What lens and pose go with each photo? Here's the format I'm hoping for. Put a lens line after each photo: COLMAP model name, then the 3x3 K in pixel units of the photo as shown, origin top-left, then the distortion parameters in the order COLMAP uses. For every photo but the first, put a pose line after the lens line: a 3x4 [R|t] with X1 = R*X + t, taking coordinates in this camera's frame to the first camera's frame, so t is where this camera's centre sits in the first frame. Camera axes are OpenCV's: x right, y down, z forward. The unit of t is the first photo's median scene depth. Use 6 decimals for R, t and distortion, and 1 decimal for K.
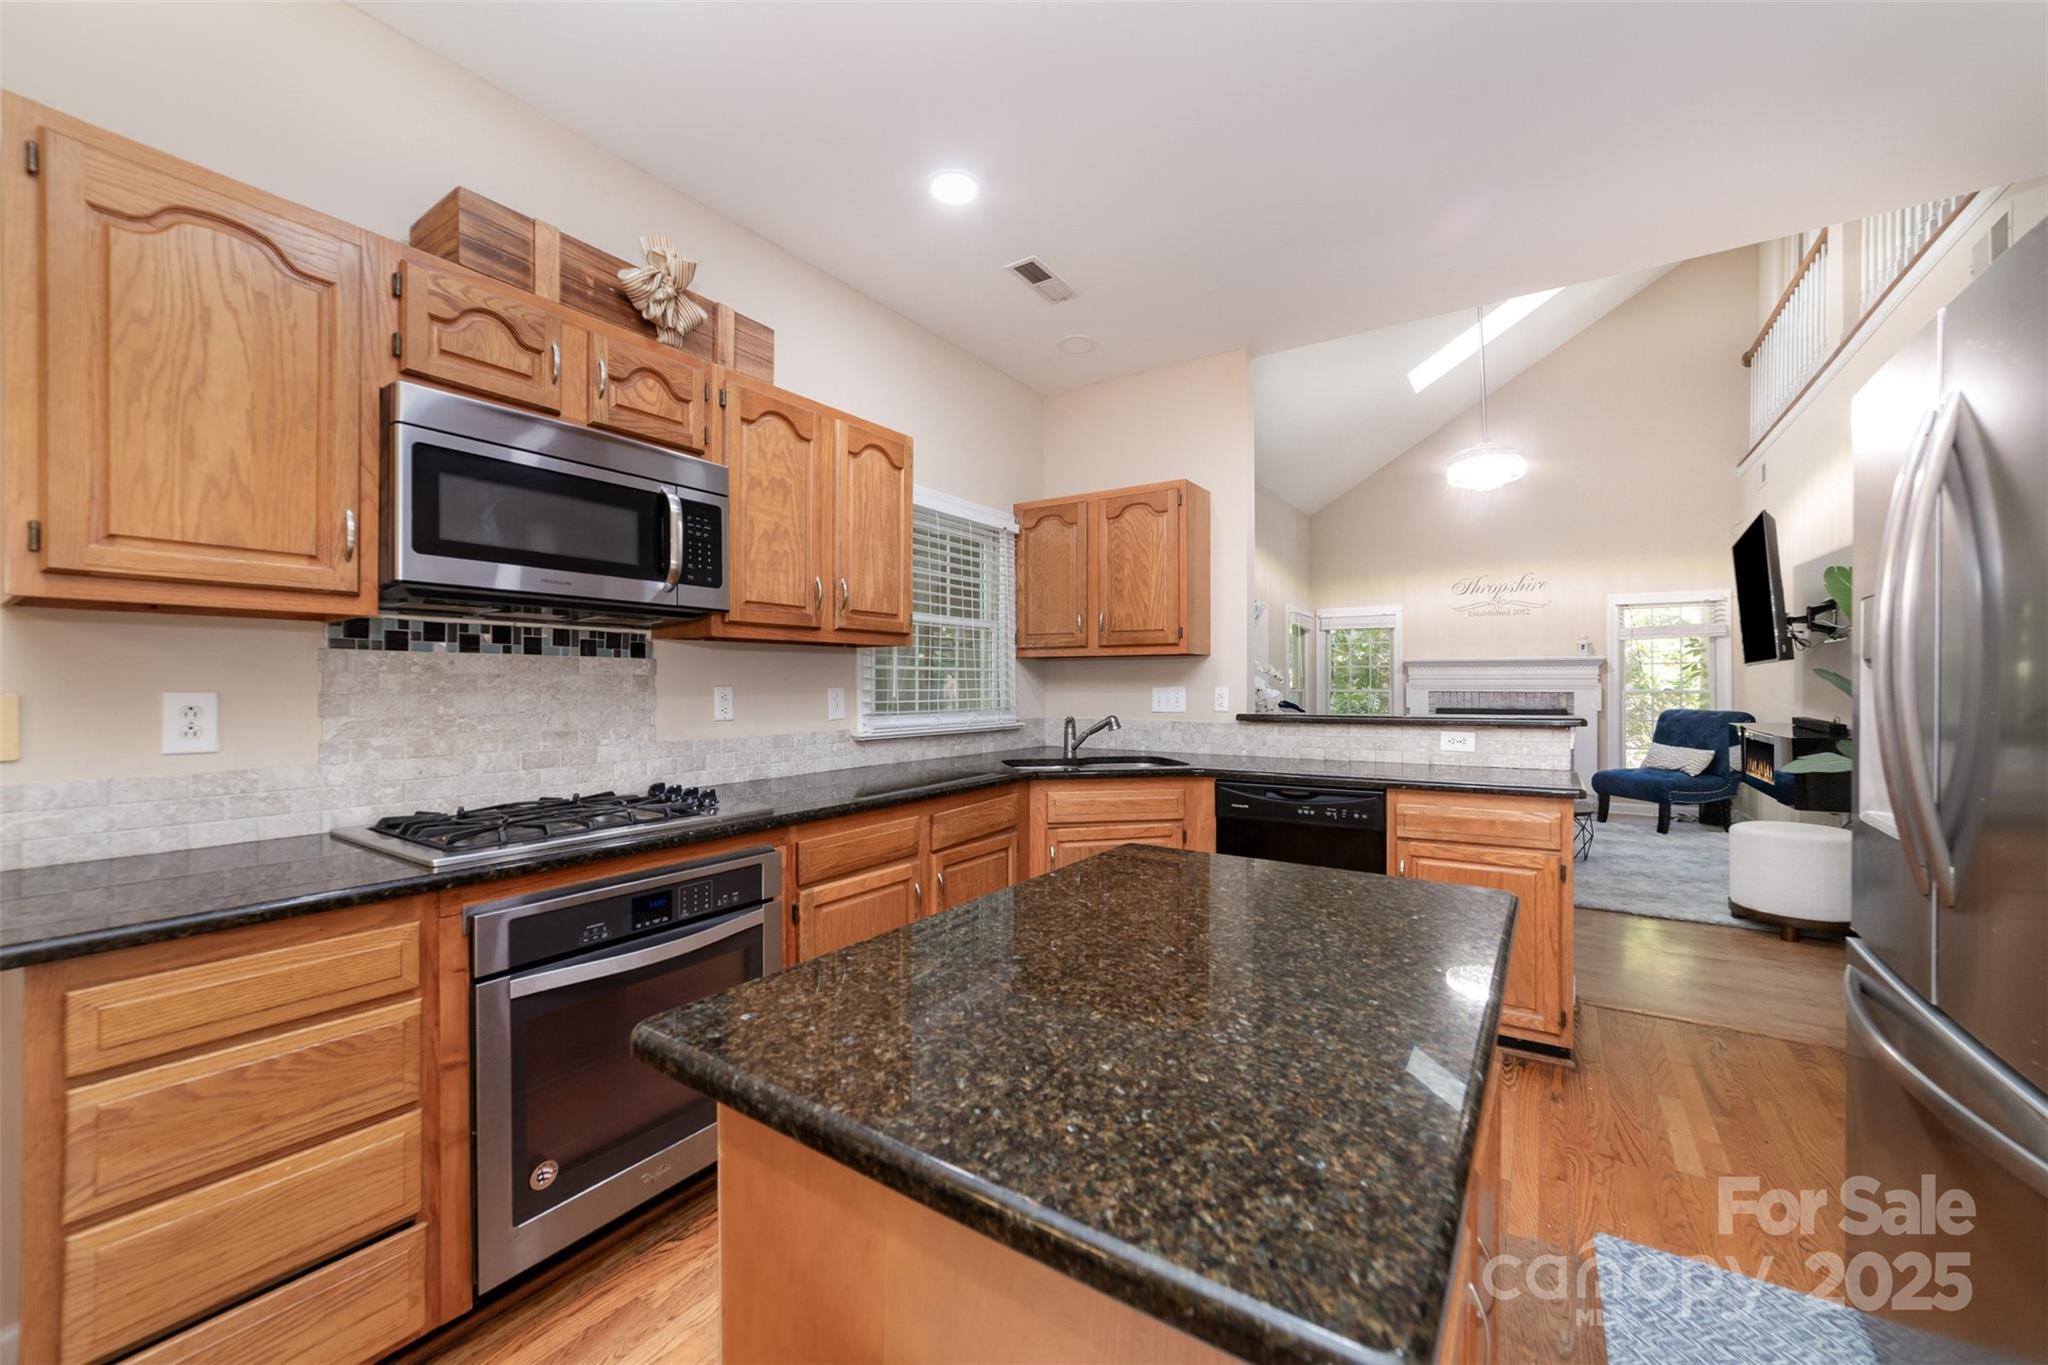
lens RADIAL K [[784.9, 0, 1020.5], [0, 784.9, 685.4], [0, 0, 1]] dist [-0.027867, 0.011276]
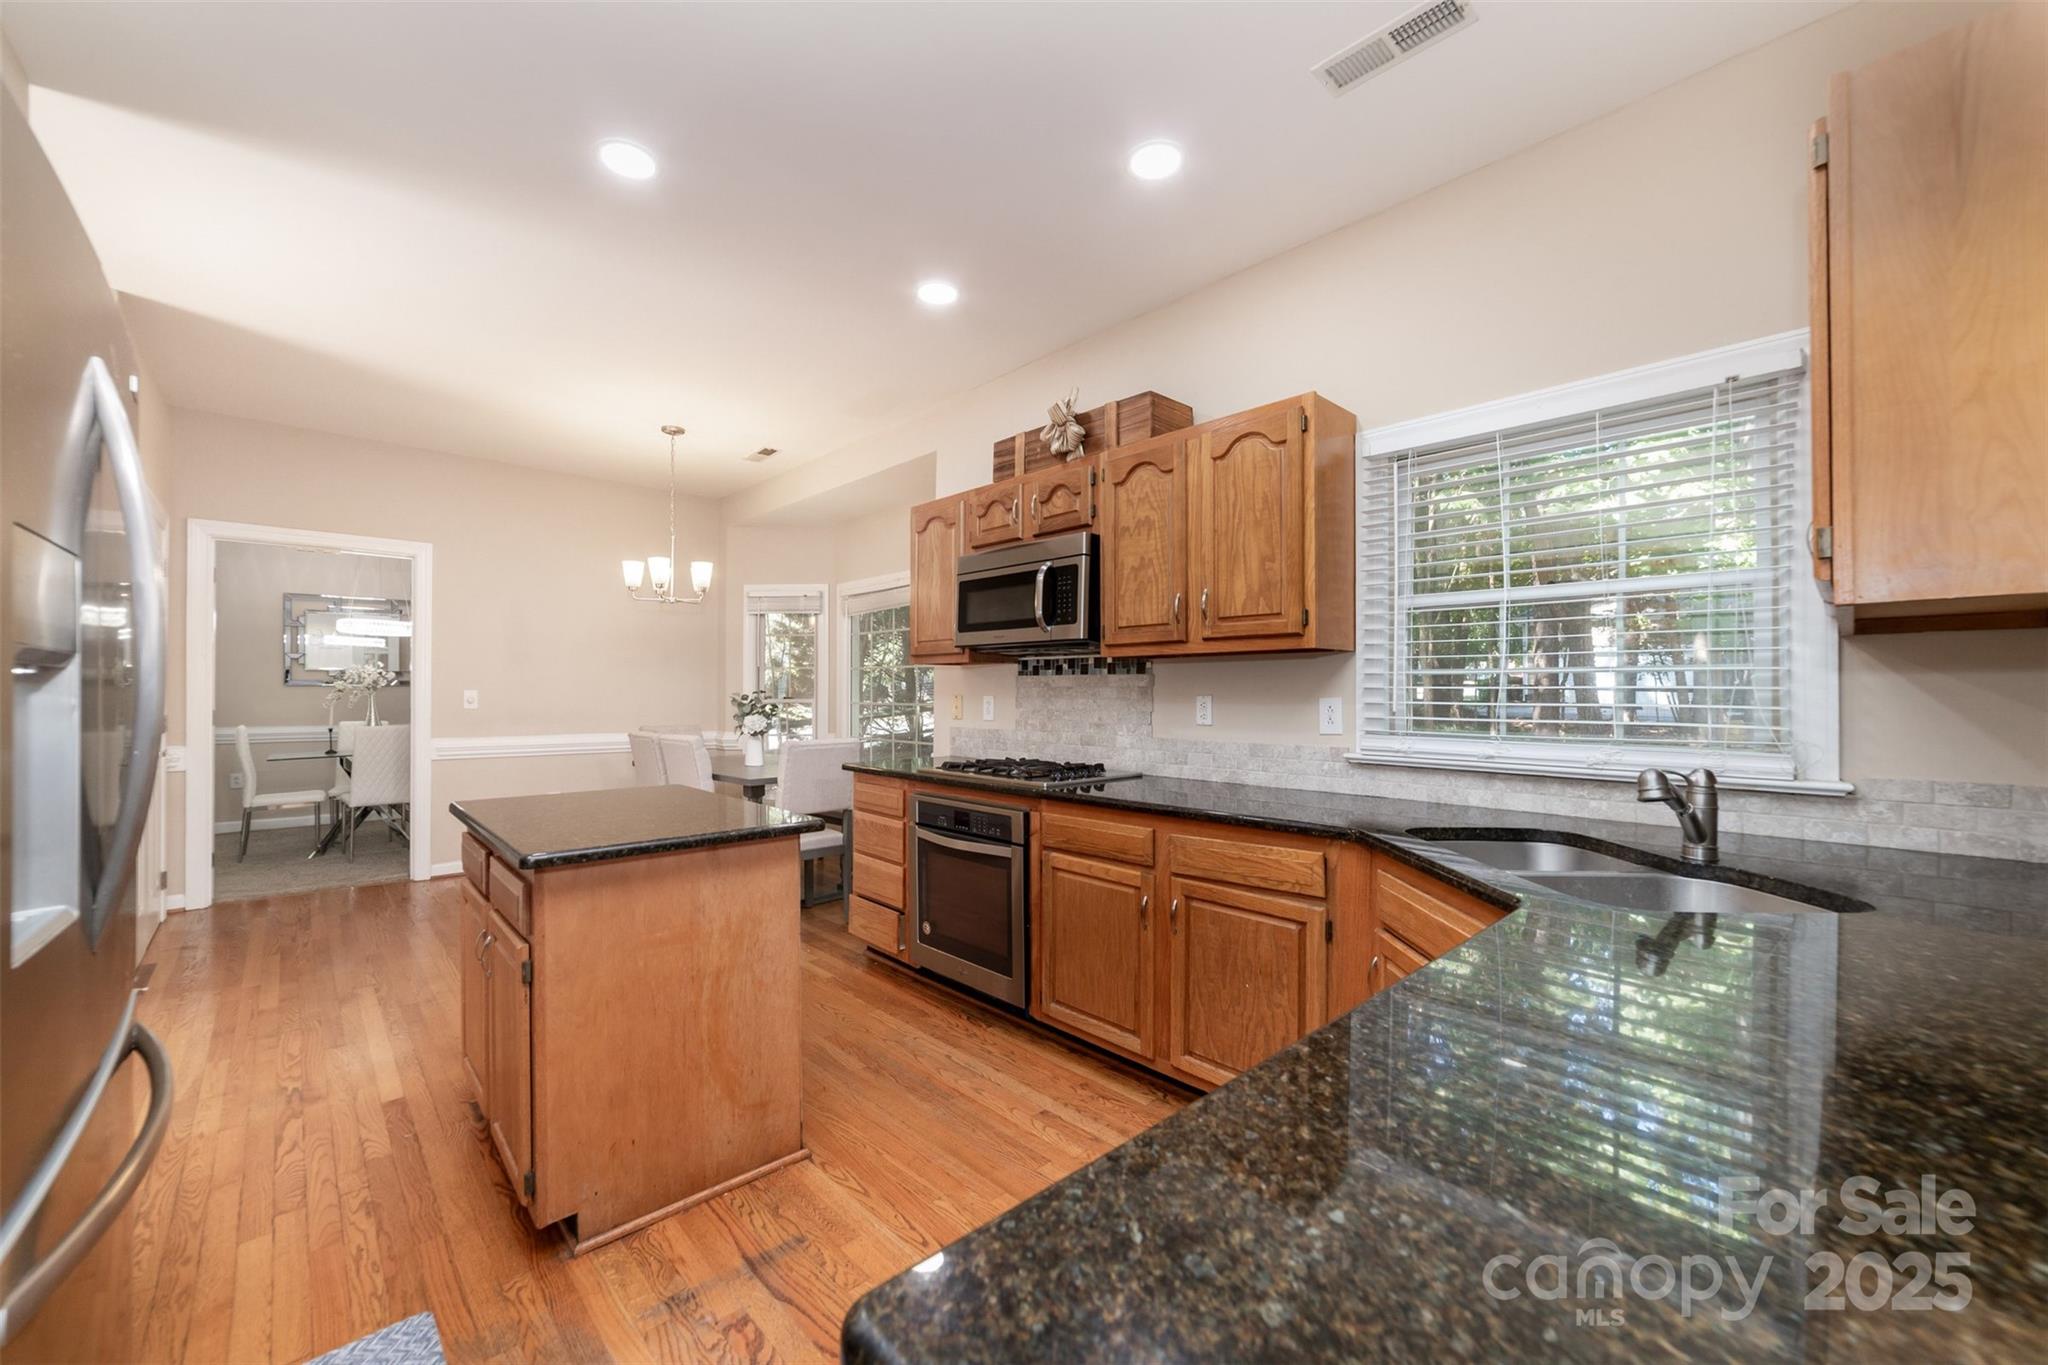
lens RADIAL K [[784.9, 0, 1020.5], [0, 784.9, 685.4], [0, 0, 1]] dist [-0.027867, 0.011276]
pose [[-0.219820, -0.009025, -0.975499, 0.928536], [-0.004939, 0.999955, -0.008138, -0.003092], [0.975528, 0.003029, -0.219855, 1.143699]]
